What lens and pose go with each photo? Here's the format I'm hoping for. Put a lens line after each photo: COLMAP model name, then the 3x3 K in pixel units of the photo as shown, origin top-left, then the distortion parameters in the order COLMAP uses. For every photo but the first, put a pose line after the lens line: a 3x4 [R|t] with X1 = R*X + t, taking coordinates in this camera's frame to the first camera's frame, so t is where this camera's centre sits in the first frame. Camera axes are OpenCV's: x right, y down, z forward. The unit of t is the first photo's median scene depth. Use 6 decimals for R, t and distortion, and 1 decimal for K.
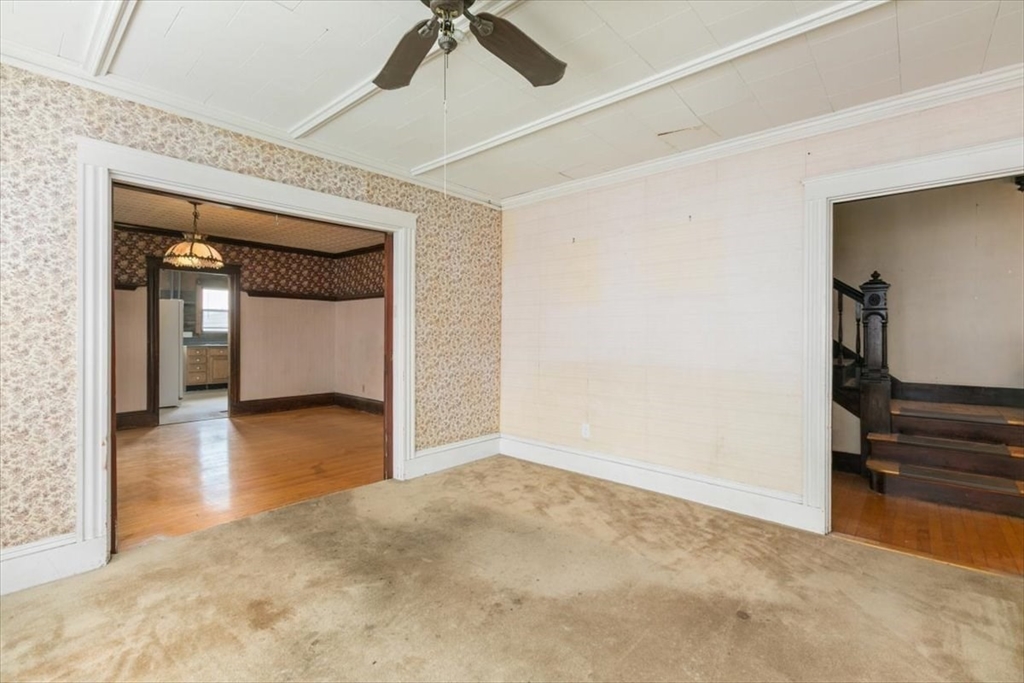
lens RADIAL K [[464.2, 0, 512.5], [0, 464.2, 337.7], [0, 0, 1]] dist [-0.002741, -0.001051]
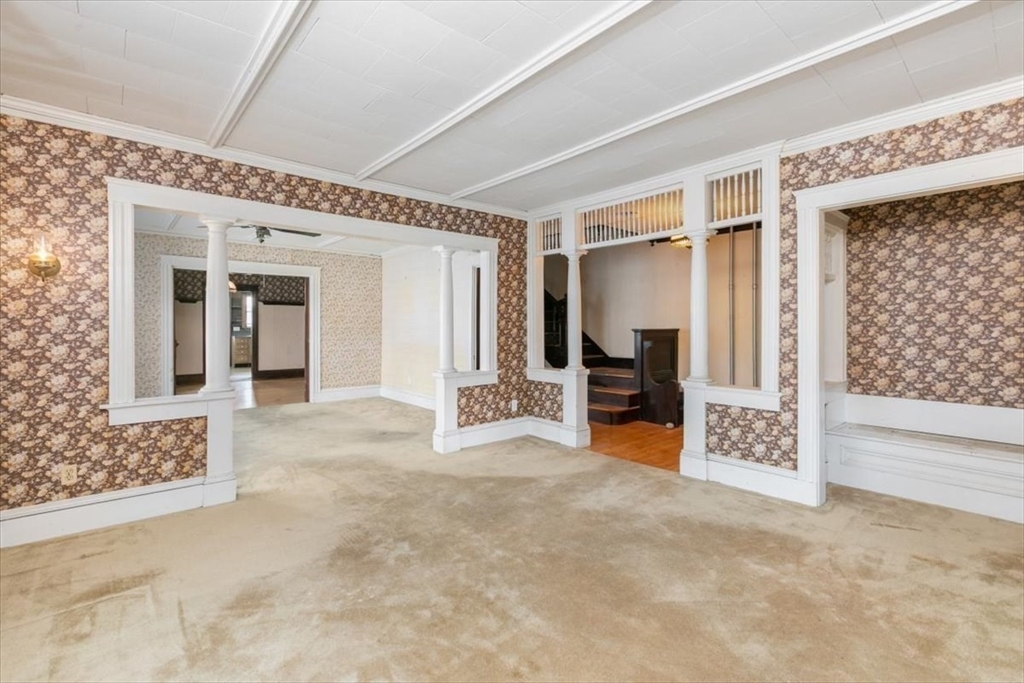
lens RADIAL K [[464.2, 0, 511.4], [0, 464.2, 333.6], [0, 0, 1]] dist [-0.002741, -0.001051]
pose [[0.992570, -0.001456, -0.121666, 0.671739], [0.002294, 0.999975, 0.006753, 0.000380], [0.121653, -0.006982, 0.992548, -0.679415]]
